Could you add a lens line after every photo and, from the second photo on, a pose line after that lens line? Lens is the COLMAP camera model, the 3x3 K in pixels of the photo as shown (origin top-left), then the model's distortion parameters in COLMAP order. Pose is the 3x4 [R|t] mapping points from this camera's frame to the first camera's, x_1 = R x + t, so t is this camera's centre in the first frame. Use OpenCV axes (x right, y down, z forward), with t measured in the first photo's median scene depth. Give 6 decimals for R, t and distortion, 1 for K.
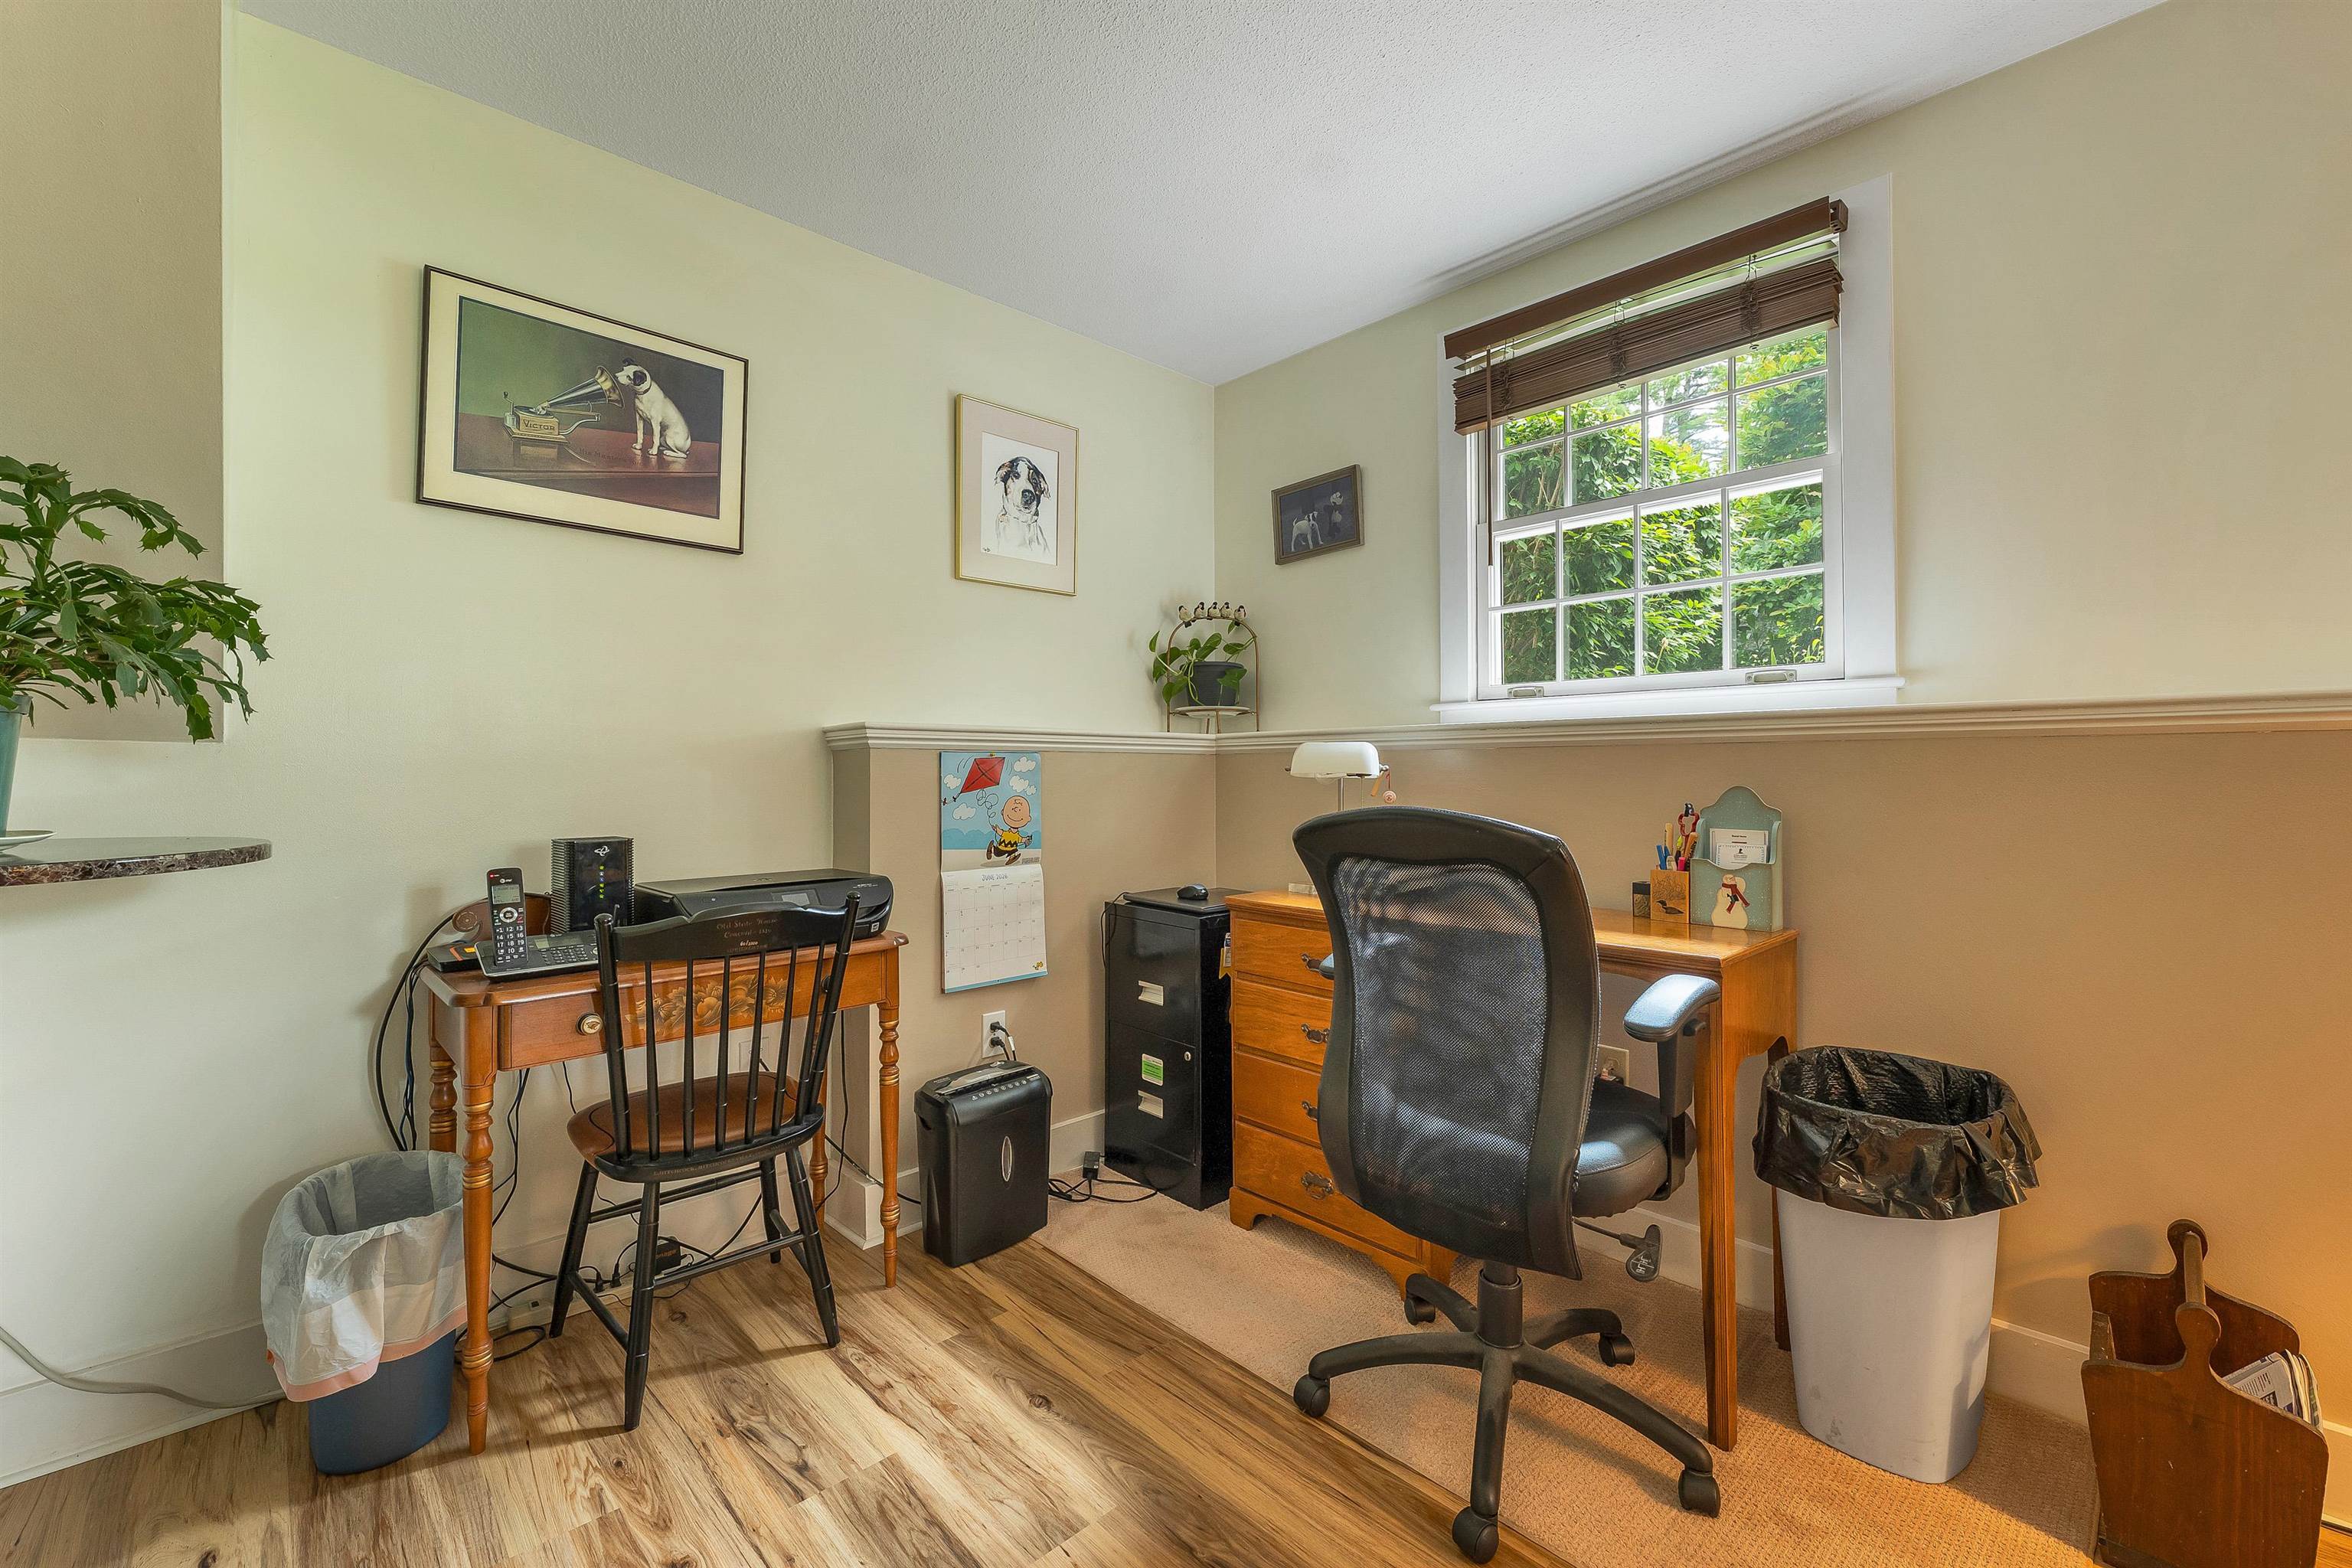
lens RADIAL K [[1000.8, 0, 1177.1], [0, 1000.8, 772.6], [0, 0, 1]] dist [-0.002216, -0.000750]
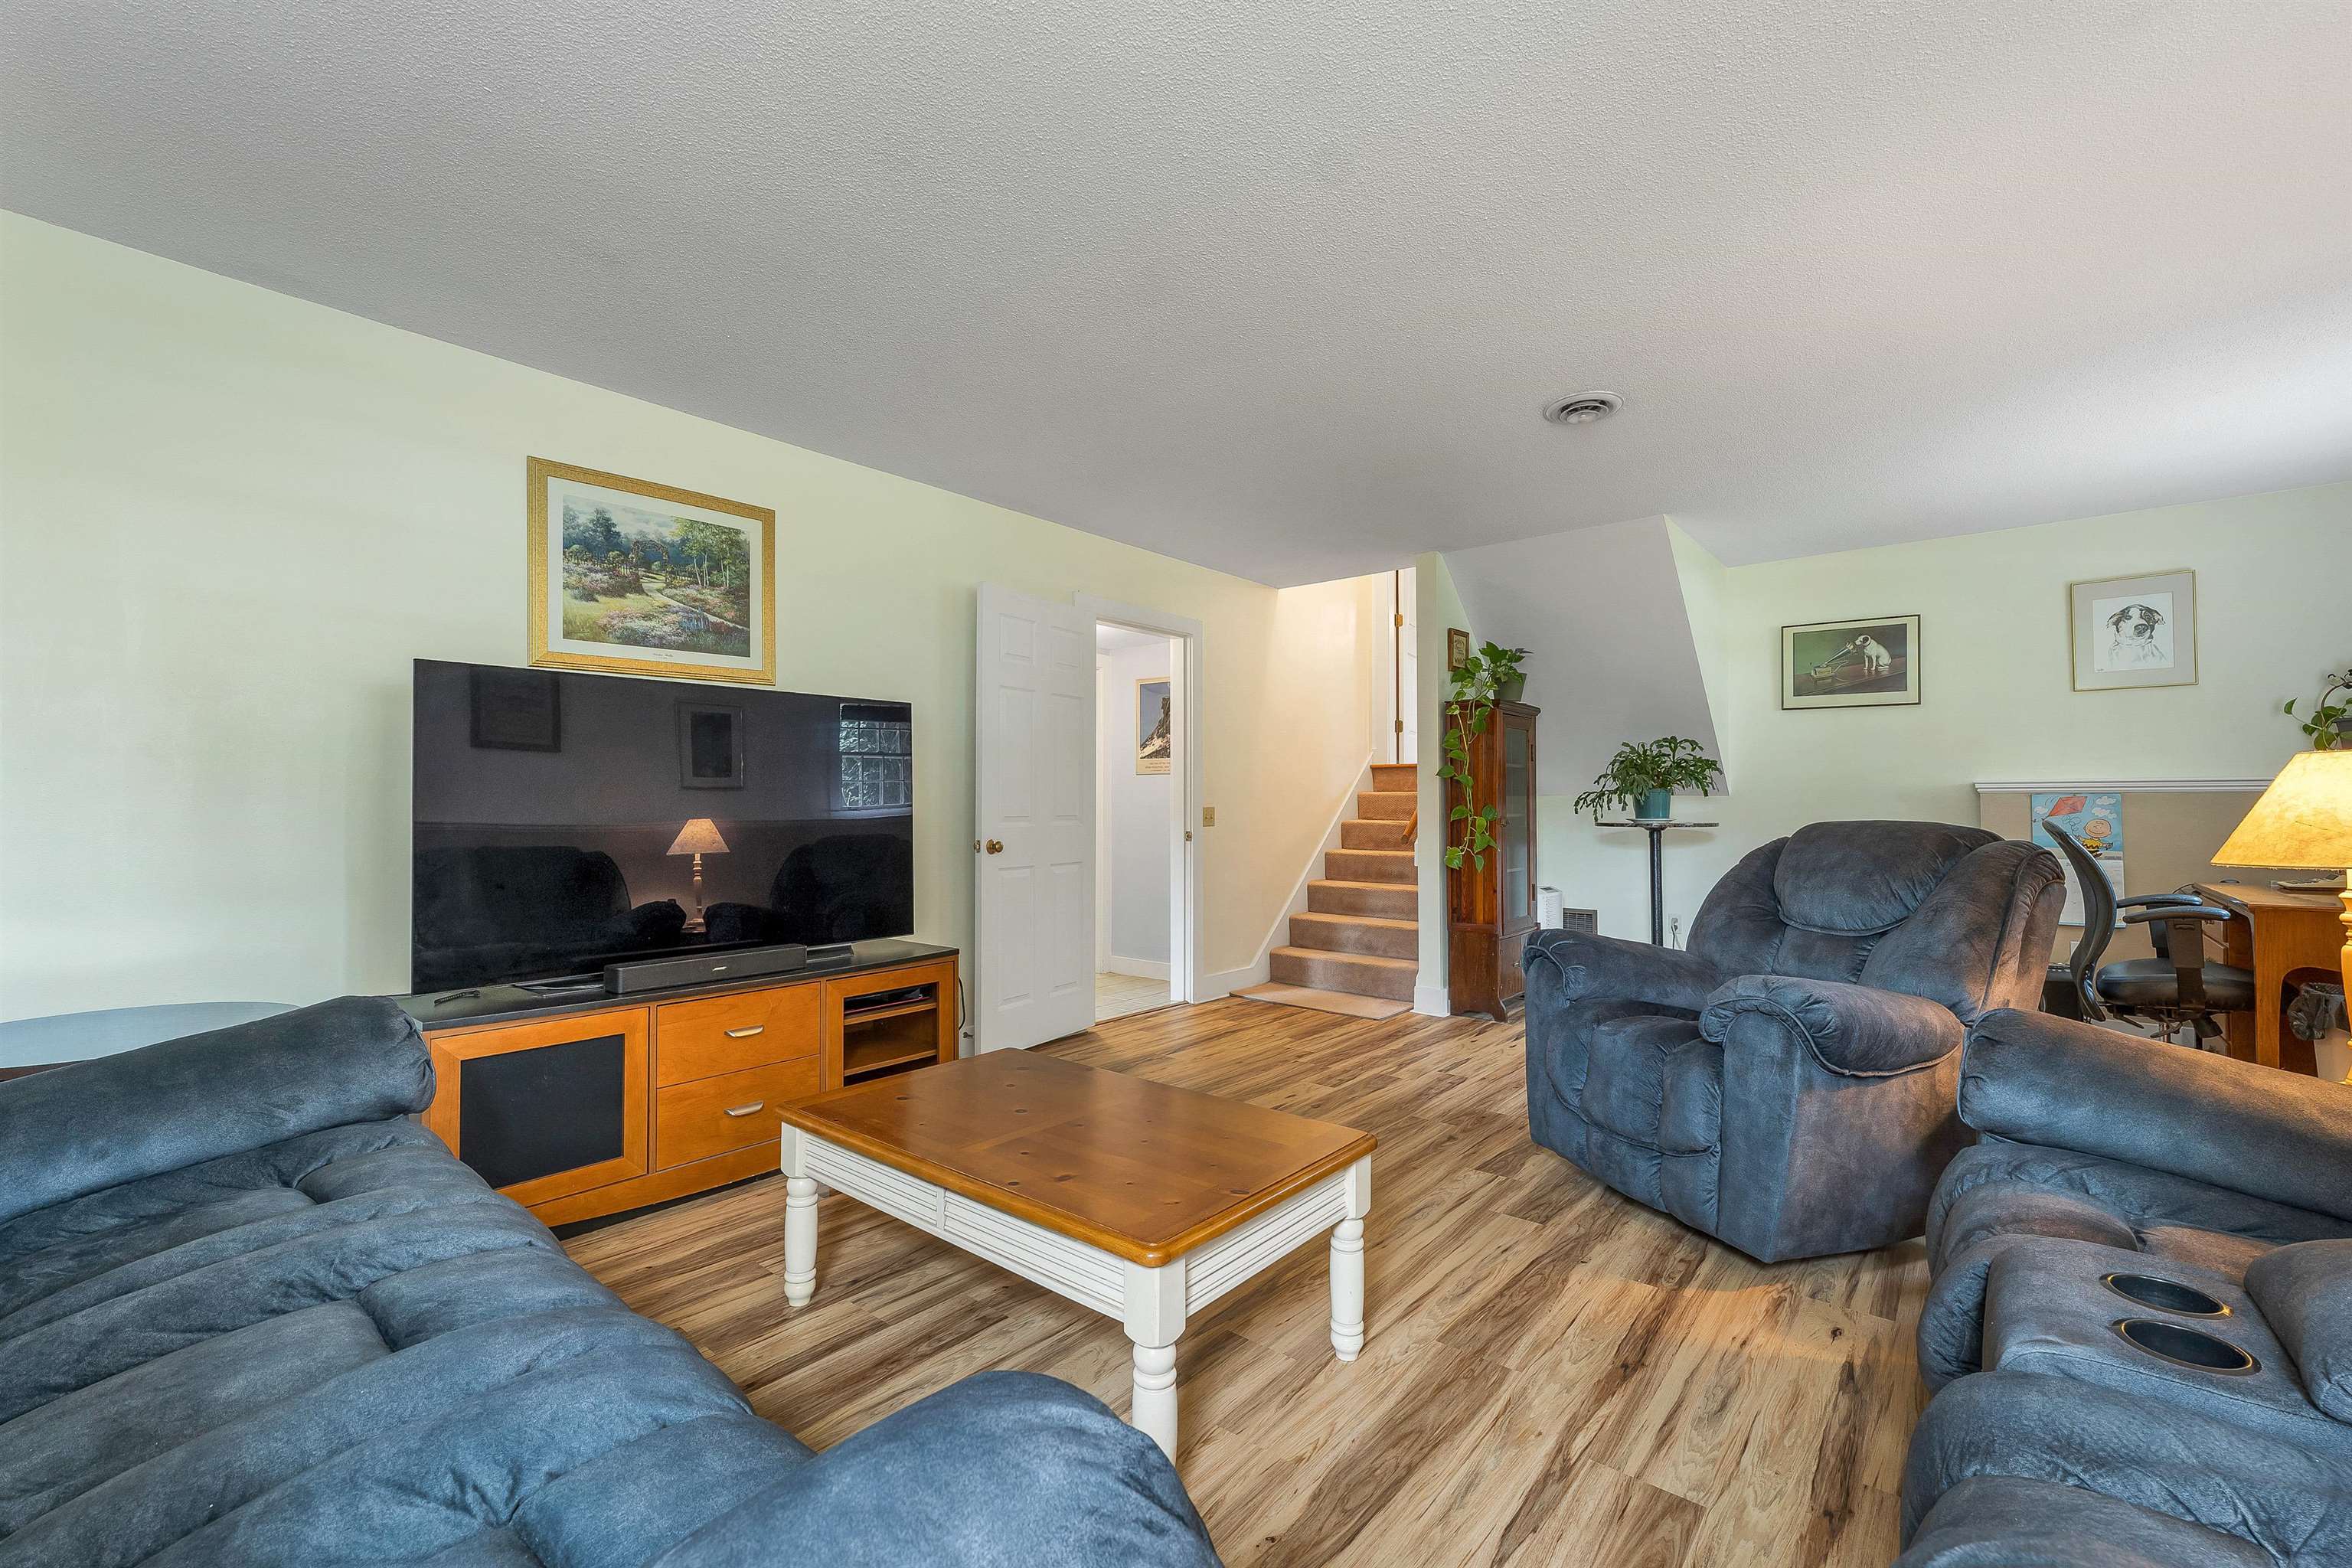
lens RADIAL K [[1000.8, 0, 1175.0], [0, 1000.8, 784.2], [0, 0, 1]] dist [-0.002216, -0.000750]
pose [[0.140728, -0.016587, -0.989909, 1.478821], [0.017560, 0.999744, -0.014256, -0.045186], [0.989893, -0.015377, 0.140983, -0.903322]]
